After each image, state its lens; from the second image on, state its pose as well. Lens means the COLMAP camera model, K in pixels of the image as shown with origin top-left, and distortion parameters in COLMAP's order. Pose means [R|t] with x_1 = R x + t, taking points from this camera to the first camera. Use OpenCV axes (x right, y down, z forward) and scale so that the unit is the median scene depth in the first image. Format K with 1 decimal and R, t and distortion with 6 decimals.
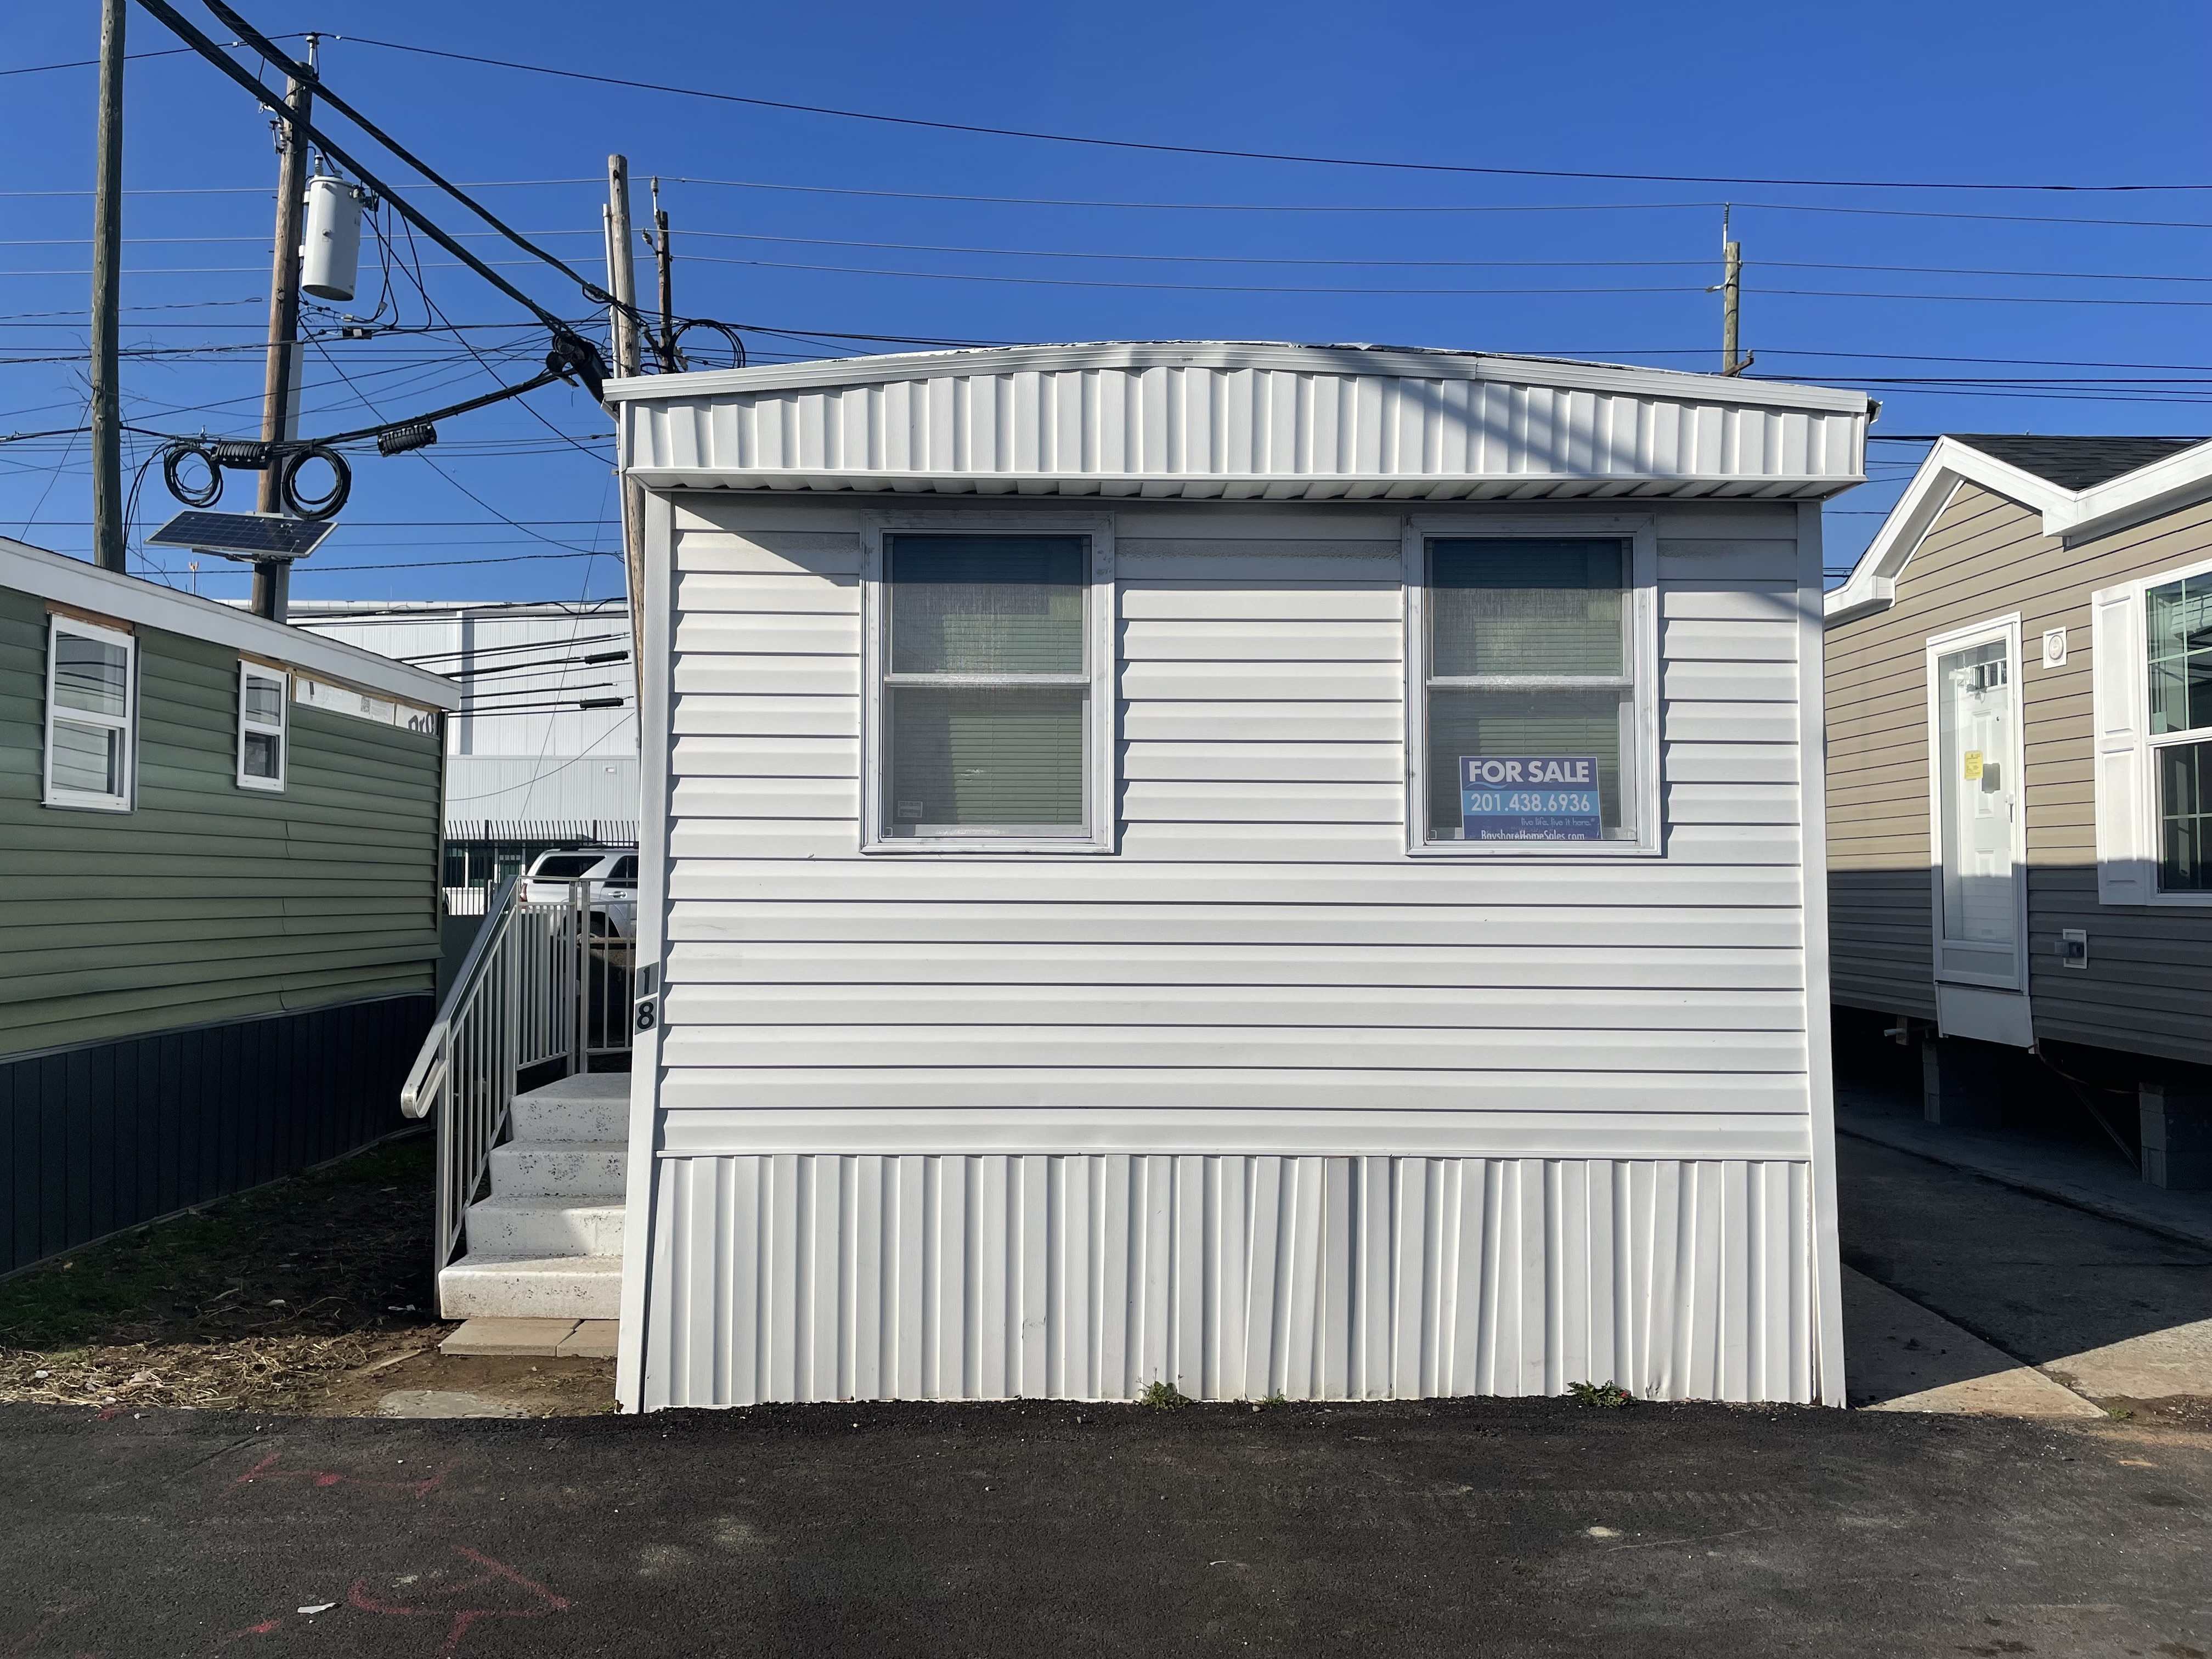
lens RADIAL K [[1674.4, 0, 1230.4], [0, 1674.4, 824.9], [0, 0, 1]] dist [0.069480, -0.075761]
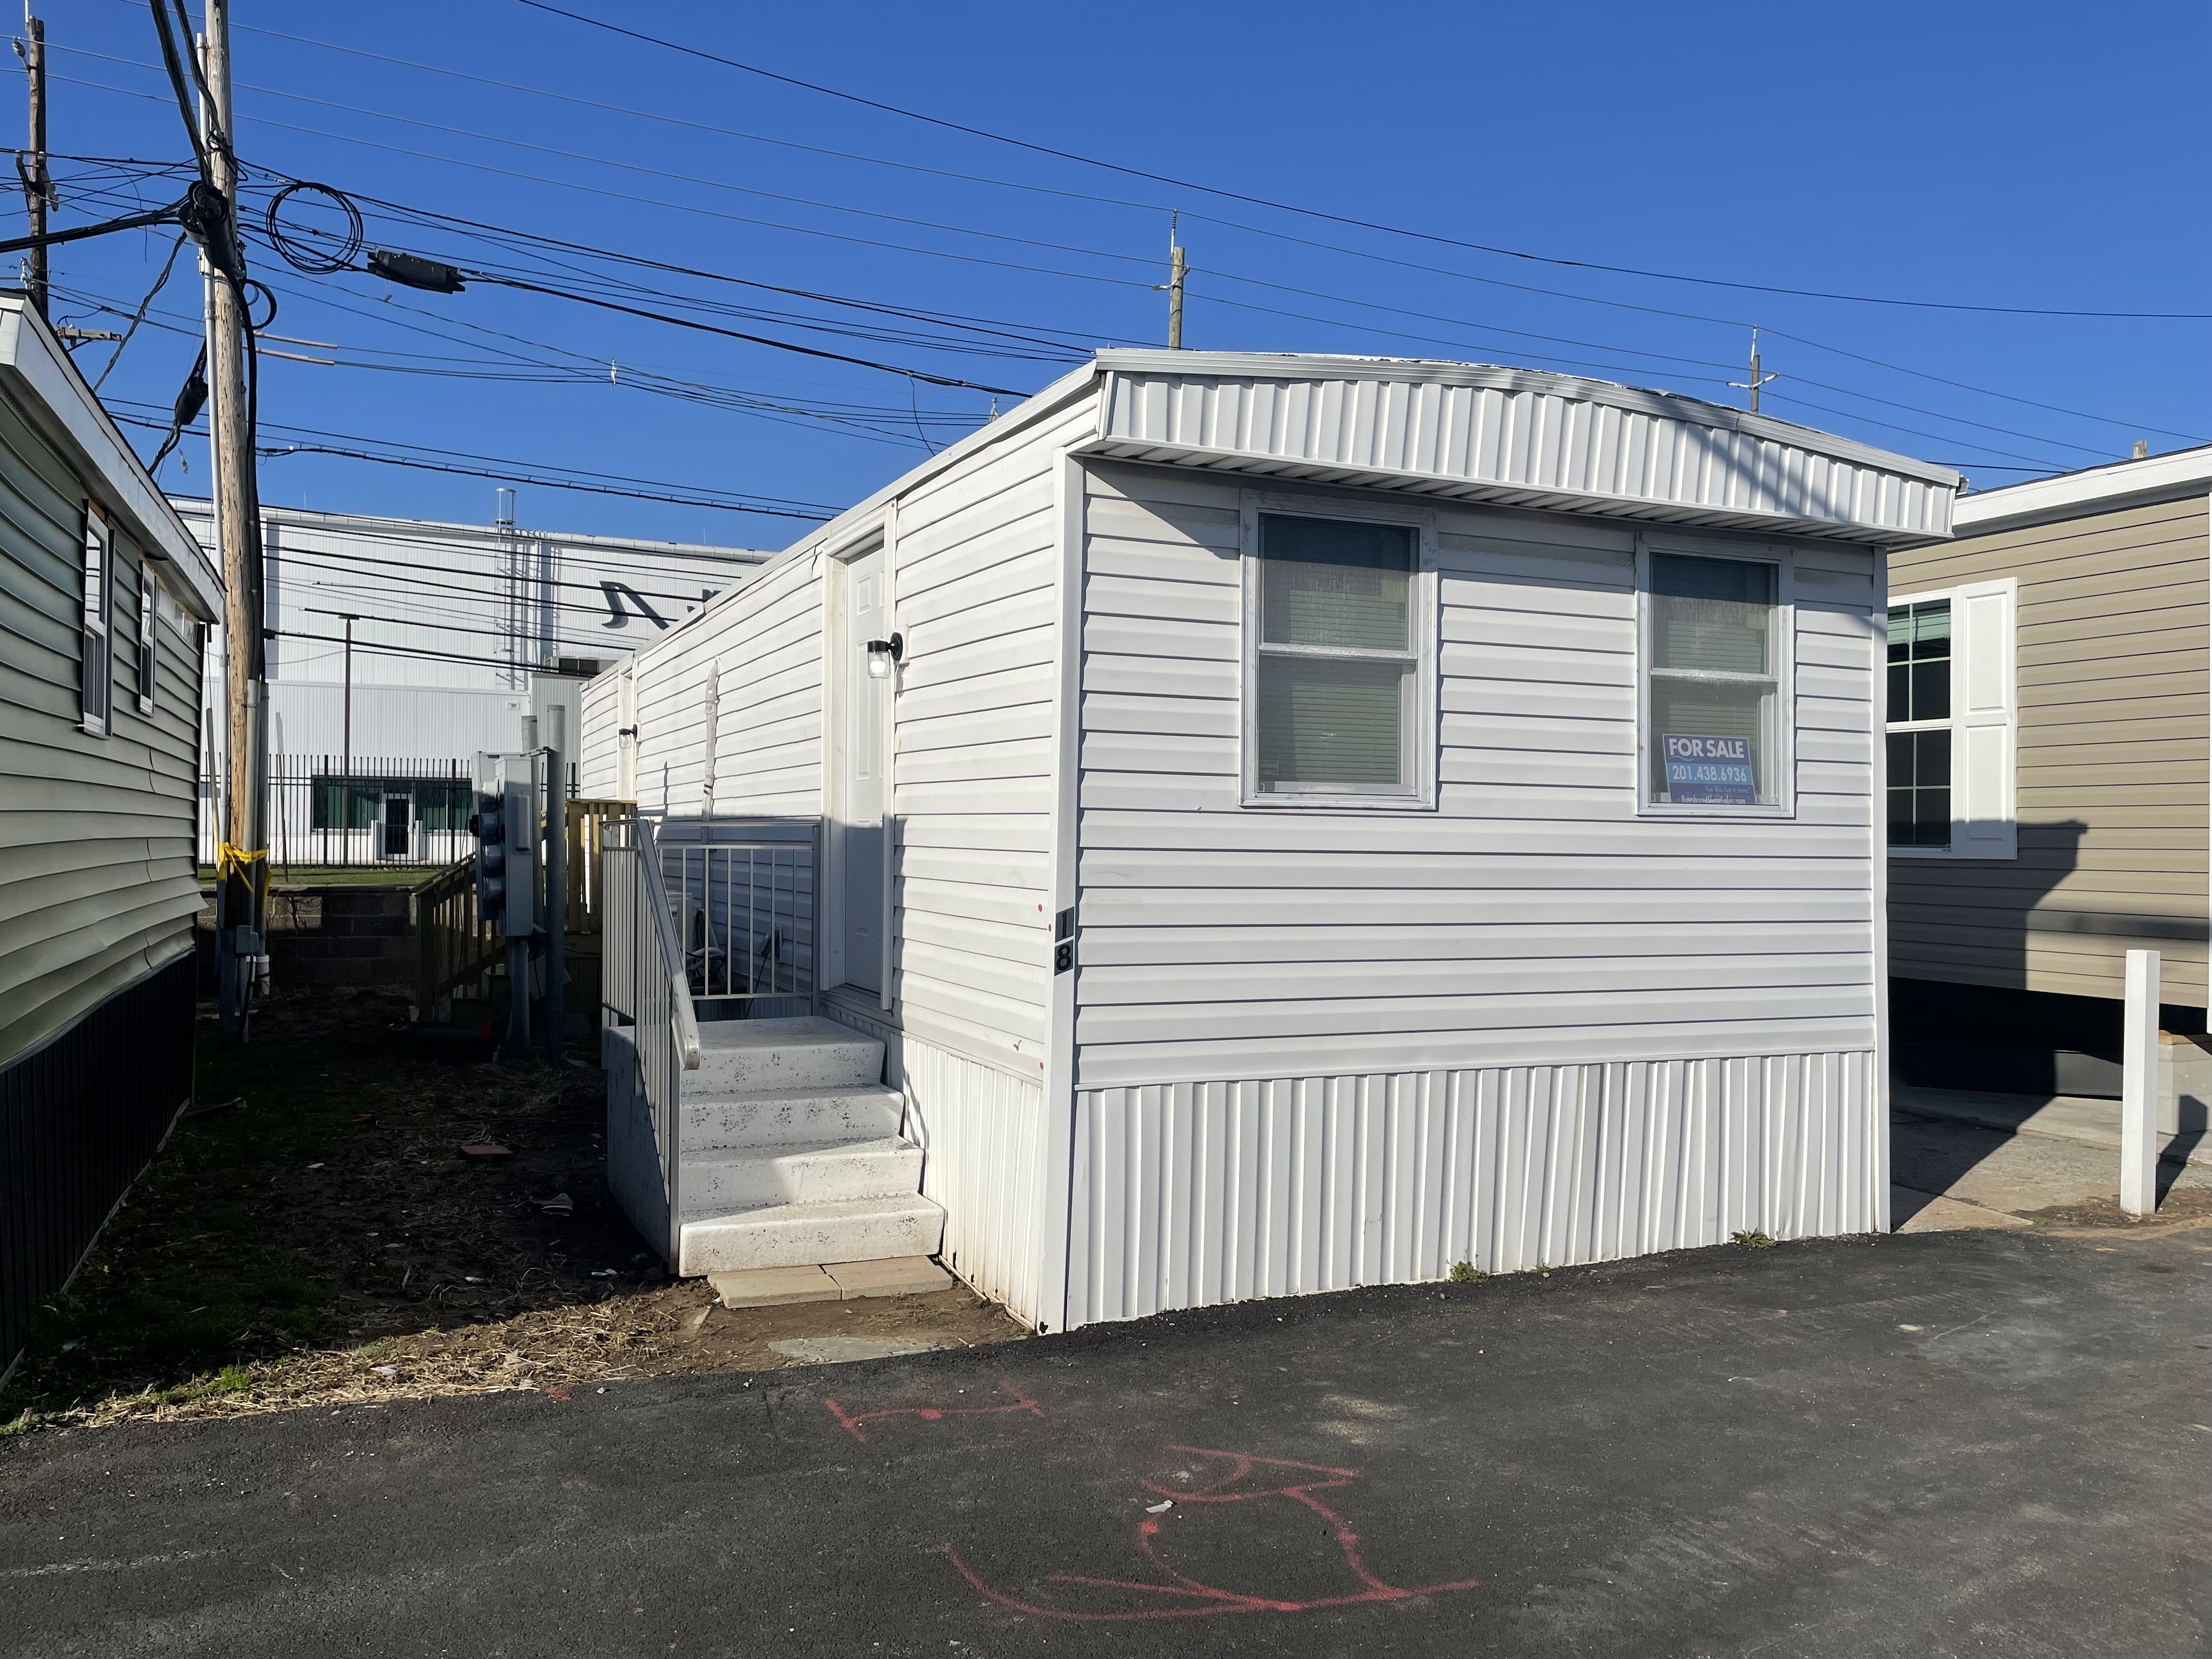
lens RADIAL K [[1674.4, 0, 1086.4], [0, 1674.4, 829.1], [0, 0, 1]] dist [0.069480, -0.075761]
pose [[0.916882, 0.009556, 0.399044, -0.750115], [-0.023470, 0.999274, 0.029997, 0.001421], [-0.398468, -0.036869, 0.916441, 0.041974]]
